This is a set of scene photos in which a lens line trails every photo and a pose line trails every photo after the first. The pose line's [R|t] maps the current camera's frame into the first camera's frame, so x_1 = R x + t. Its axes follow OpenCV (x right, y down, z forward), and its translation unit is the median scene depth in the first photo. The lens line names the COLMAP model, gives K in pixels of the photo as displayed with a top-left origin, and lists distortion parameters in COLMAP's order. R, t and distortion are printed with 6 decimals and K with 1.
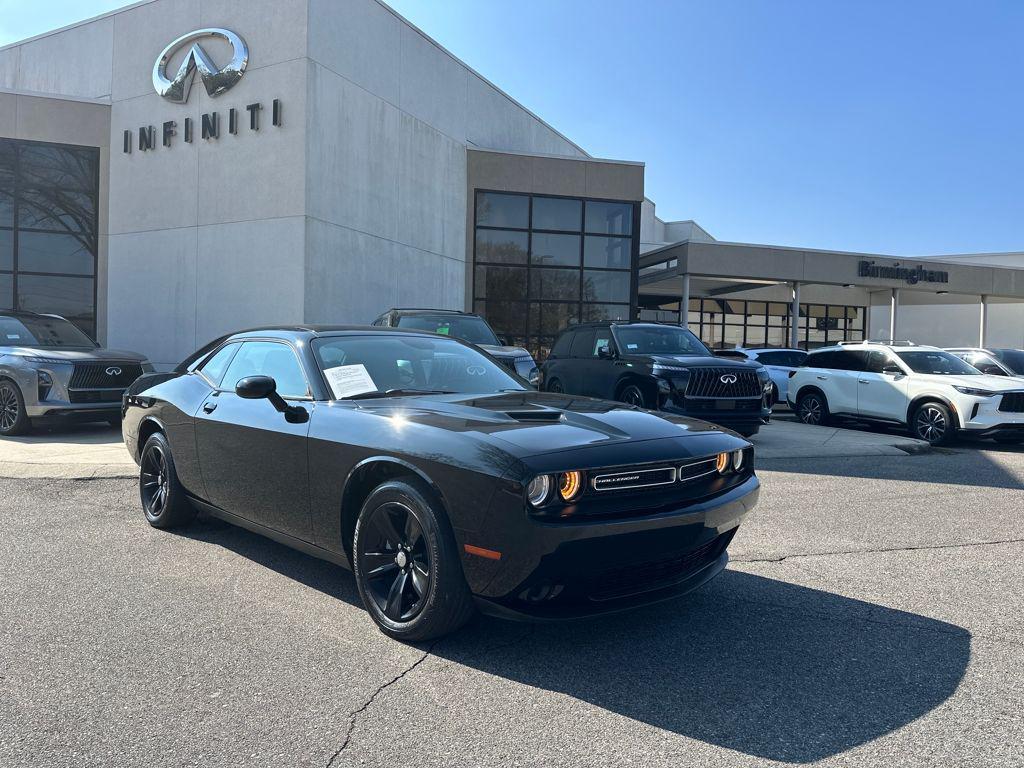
lens RADIAL K [[750.8, 0, 500.7], [0, 750.8, 384.9], [0, 0, 1]] dist [0.108395, -0.119806]
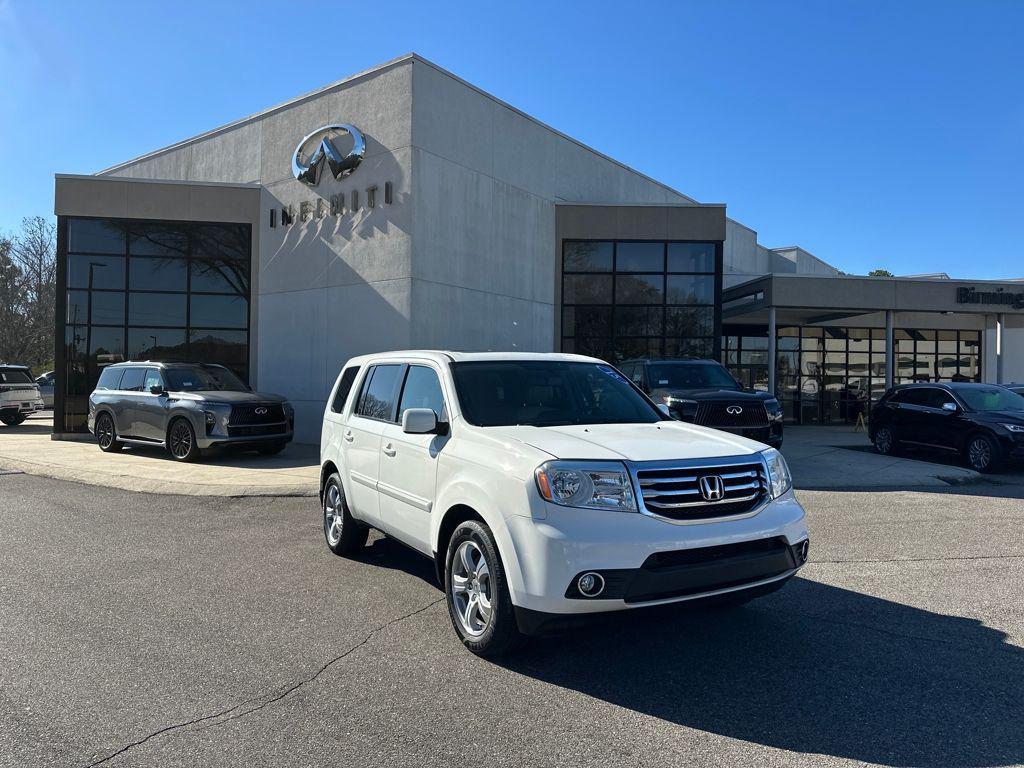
lens RADIAL K [[771.9, 0, 512.0], [0, 771.9, 384.0], [0, 0, 1]] dist [0.175791, -0.223642]
pose [[0.986136, -0.010410, -0.165610, 0.090455], [0.006752, 0.999721, -0.022635, -0.022420], [0.165799, 0.021203, 0.985932, -0.160126]]
